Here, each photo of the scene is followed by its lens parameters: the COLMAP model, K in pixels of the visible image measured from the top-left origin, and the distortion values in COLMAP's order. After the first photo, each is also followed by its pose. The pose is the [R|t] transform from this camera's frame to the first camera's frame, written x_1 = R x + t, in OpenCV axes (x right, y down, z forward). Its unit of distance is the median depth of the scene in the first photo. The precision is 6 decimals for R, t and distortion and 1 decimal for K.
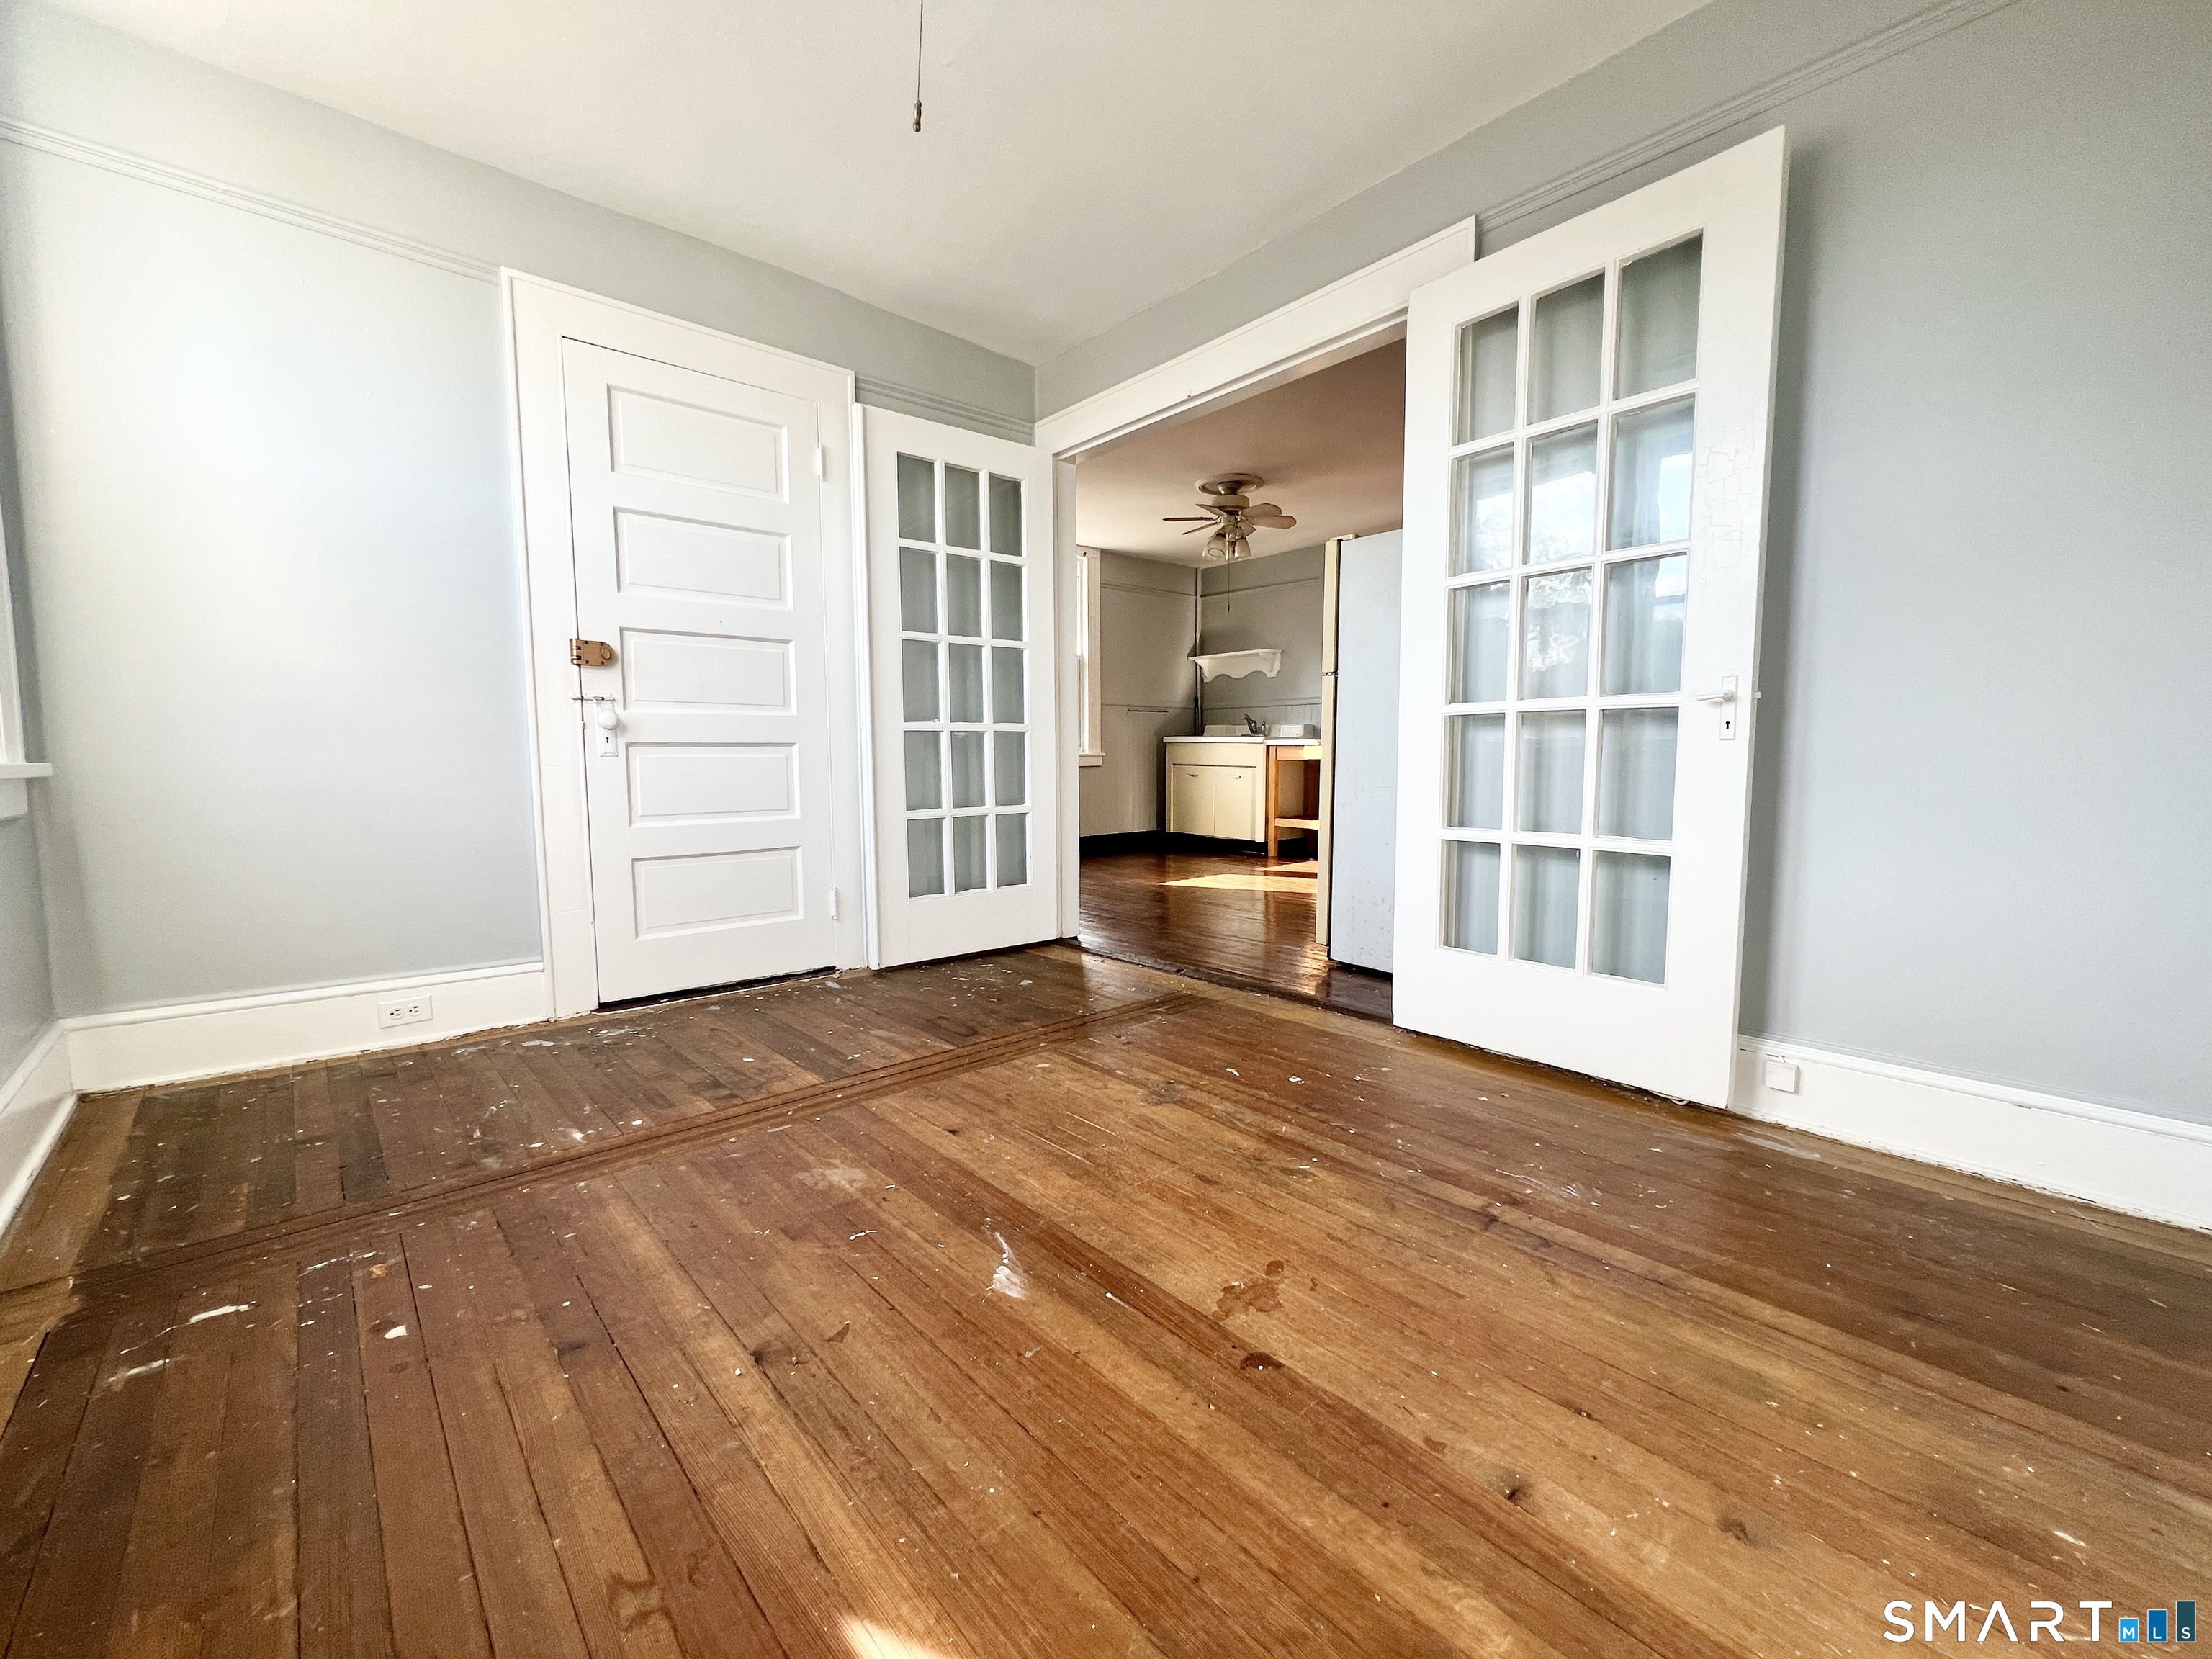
lens RADIAL K [[902.5, 0, 1106.0], [0, 902.5, 829.5], [0, 0, 1]] dist [0.000884, -0.000004]
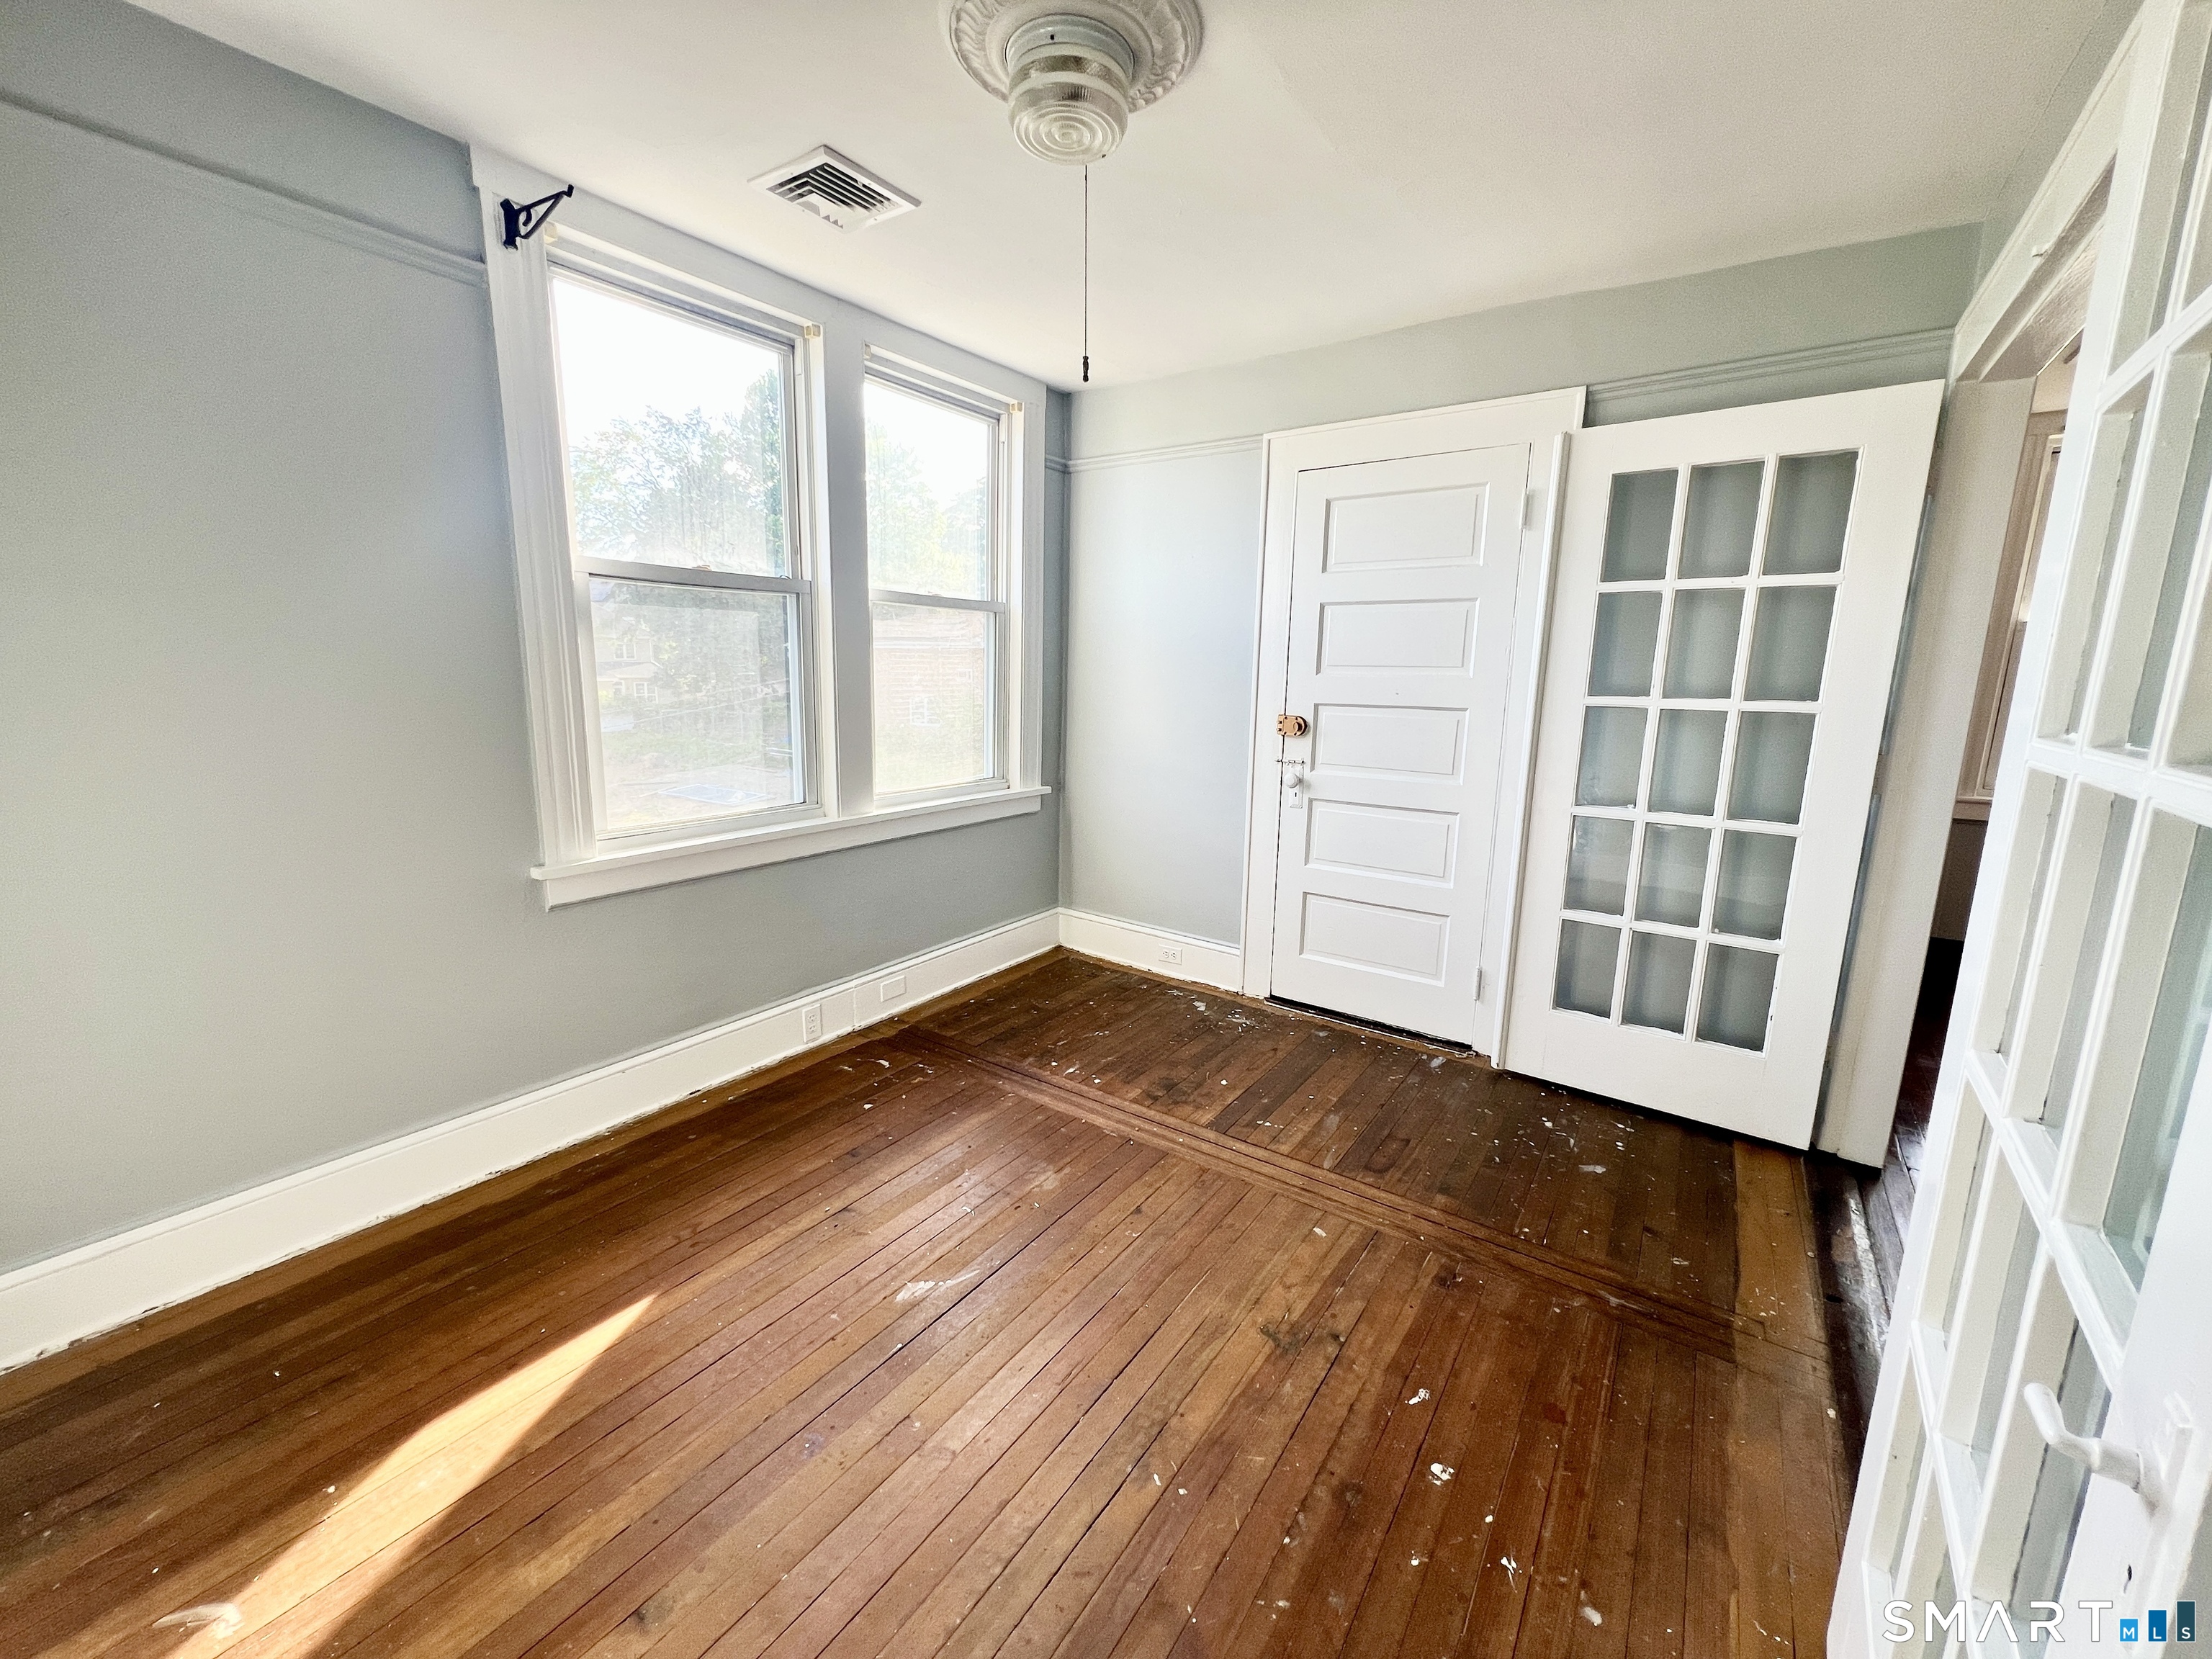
lens RADIAL K [[902.5, 0, 1106.0], [0, 902.5, 829.5], [0, 0, 1]] dist [0.000884, -0.000004]
pose [[0.208107, 0.186311, -0.960198, 0.634294], [-0.095799, 0.980853, 0.169556, -0.254576], [0.973403, 0.056700, 0.221971, 0.507966]]
